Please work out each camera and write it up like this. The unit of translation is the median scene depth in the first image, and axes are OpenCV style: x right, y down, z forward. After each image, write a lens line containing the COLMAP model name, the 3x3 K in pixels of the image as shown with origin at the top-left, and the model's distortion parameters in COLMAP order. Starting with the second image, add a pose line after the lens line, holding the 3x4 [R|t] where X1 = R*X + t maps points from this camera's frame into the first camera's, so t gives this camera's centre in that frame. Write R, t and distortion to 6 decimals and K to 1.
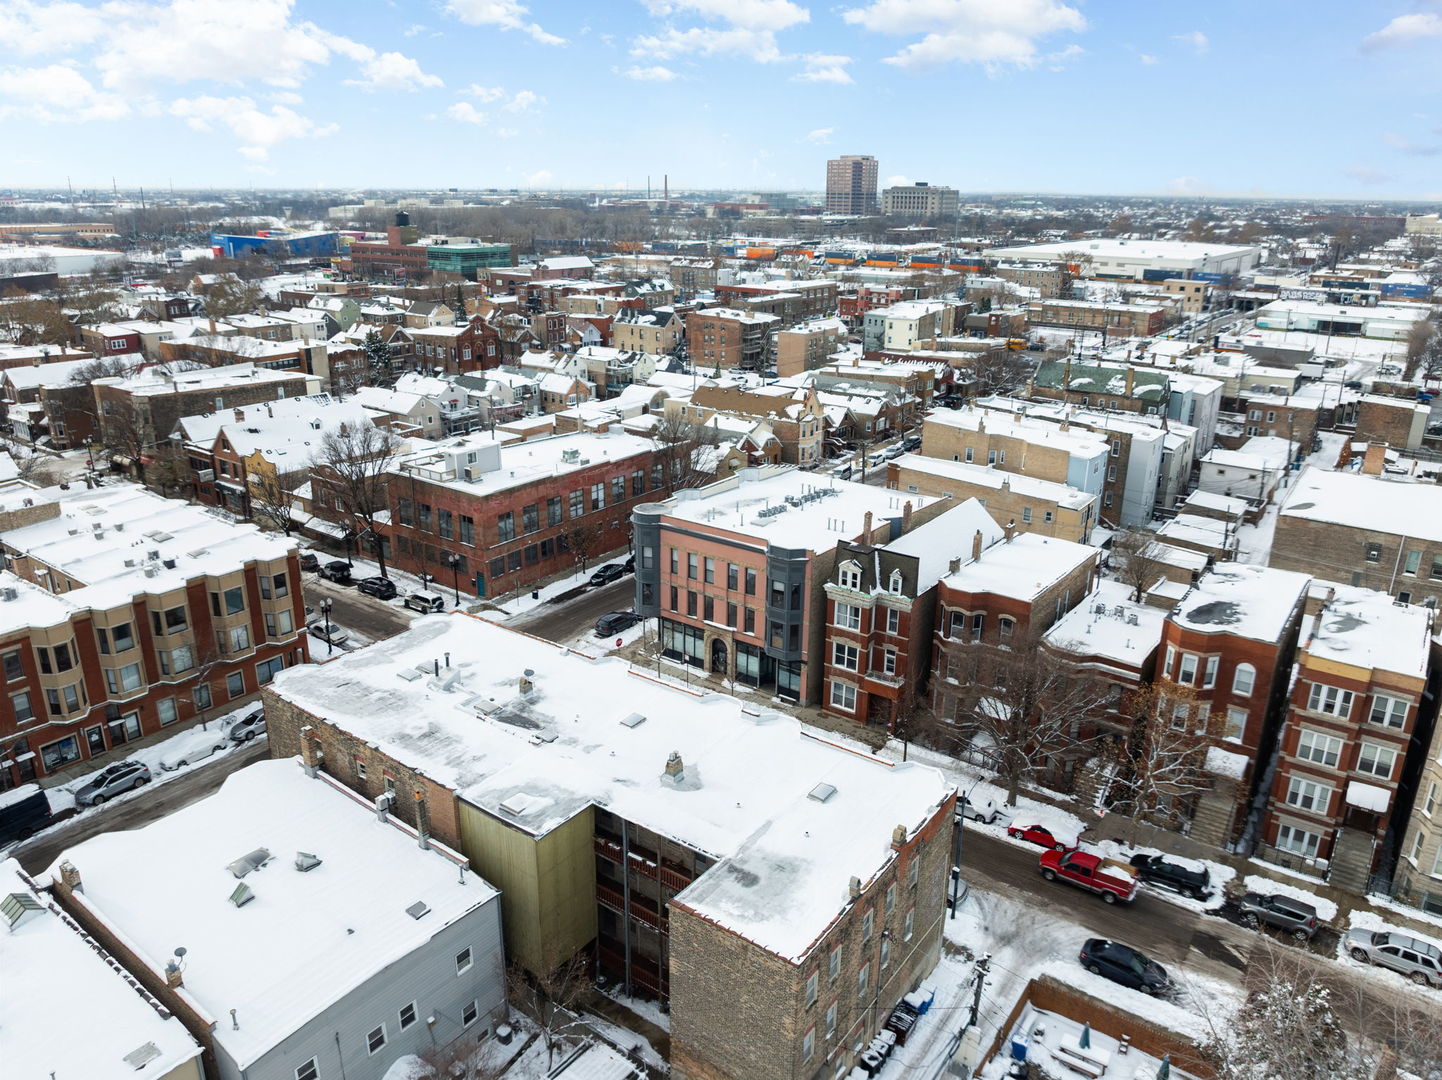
lens RADIAL K [[1014.2, 0, 720.1], [0, 1014.2, 542.8], [0, 0, 1]] dist [-0.033541, -0.007114]
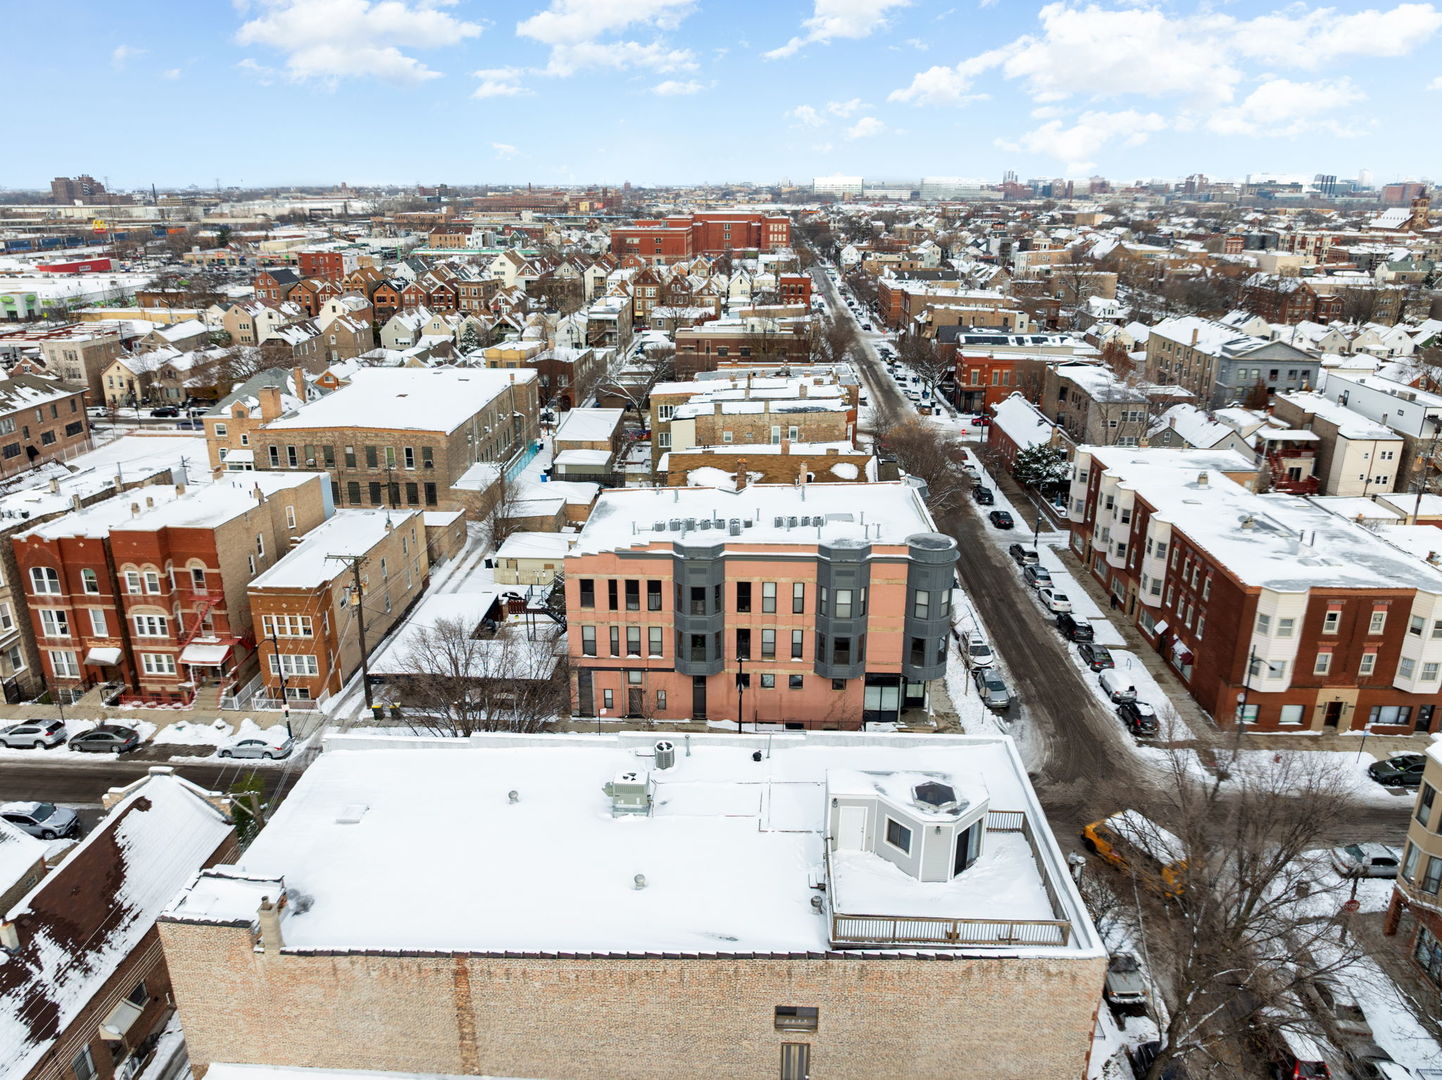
lens RADIAL K [[1014.2, 0, 715.6], [0, 1014.2, 536.3], [0, 0, 1]] dist [-0.033541, -0.007114]
pose [[-0.551684, -0.283123, 0.784529, -0.503047], [0.269067, 0.829918, 0.488712, -0.397728], [-0.789461, 0.480705, -0.381673, 1.235297]]
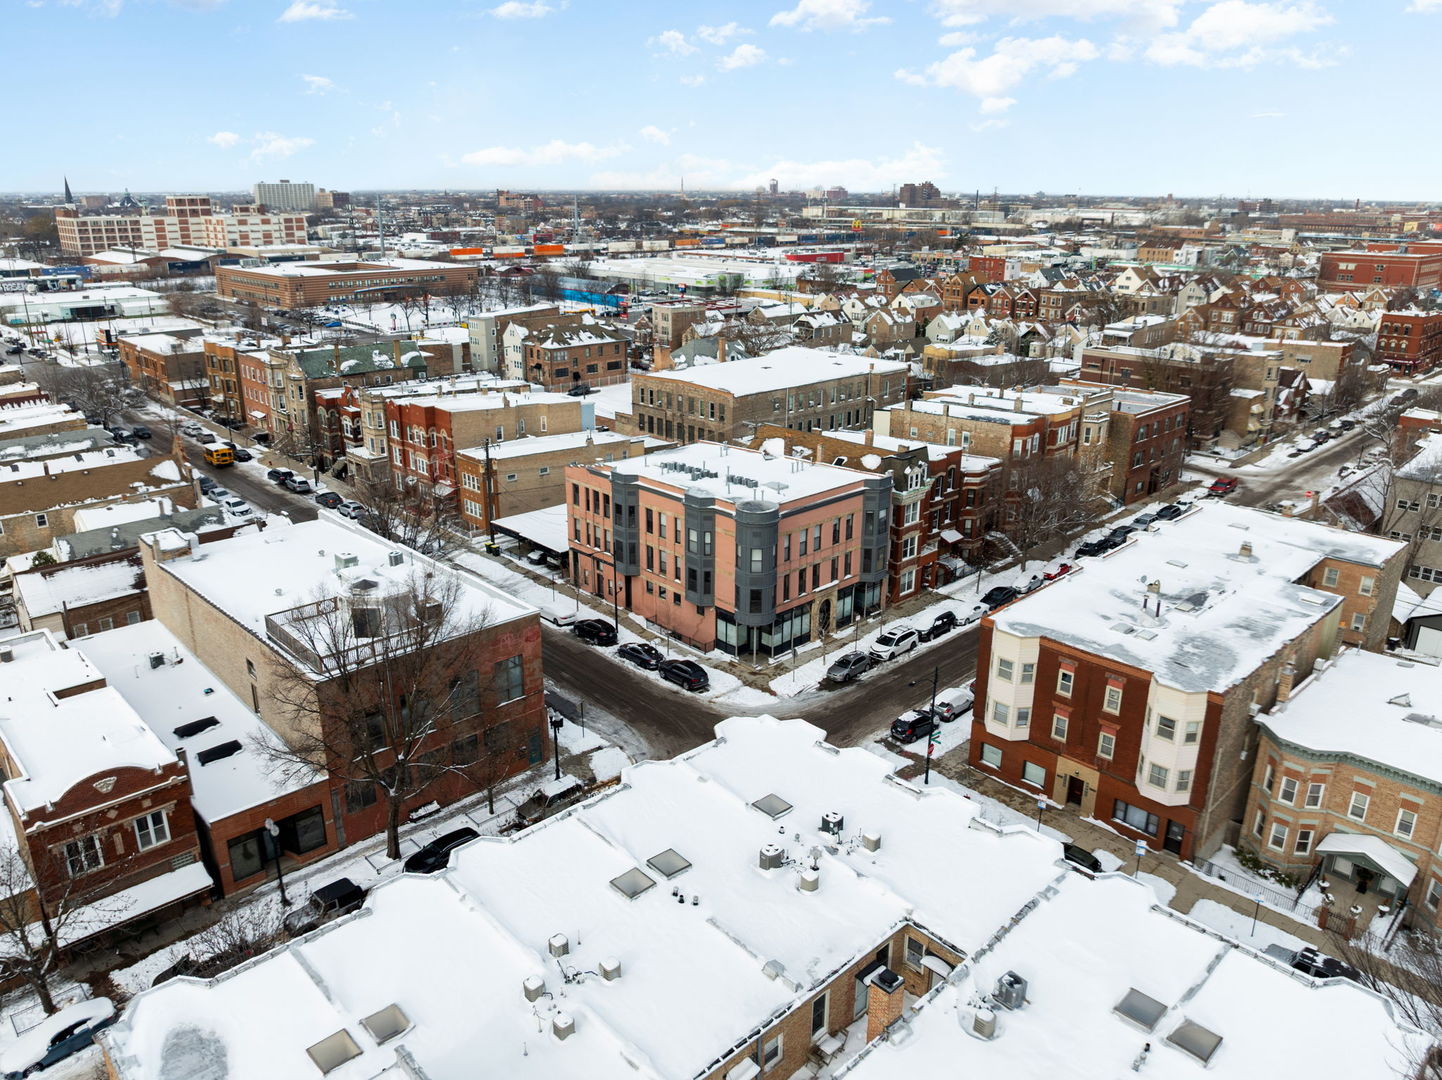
lens RADIAL K [[1014.2, 0, 715.7], [0, 1014.2, 534.1], [0, 0, 1]] dist [-0.033541, -0.007114]
pose [[0.177526, -0.323293, 0.929498, -0.802265], [0.321357, 0.911768, 0.255750, -0.221134], [-0.930169, 0.253298, 0.265755, 0.694268]]
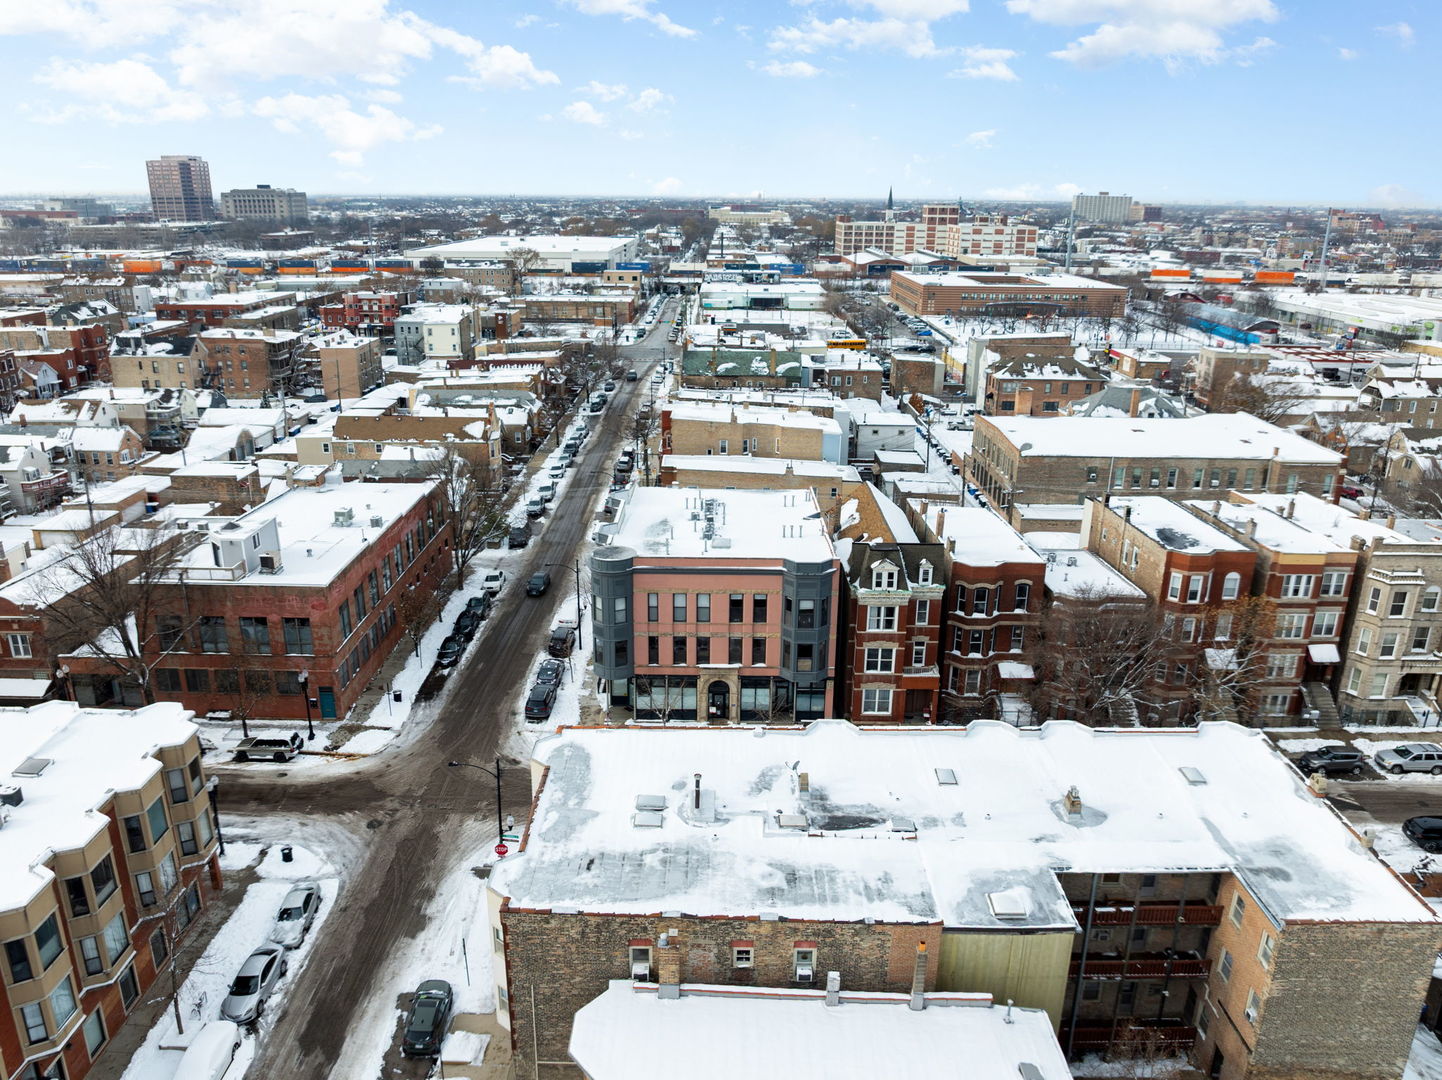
lens RADIAL K [[1014.2, 0, 718.5], [0, 1014.2, 542.9], [0, 0, 1]] dist [-0.033541, -0.007114]
pose [[0.811741, -0.190490, 0.552078, -0.399773], [0.191113, 0.979905, 0.057108, -0.063654], [-0.551863, 0.059152, 0.831834, 0.214533]]
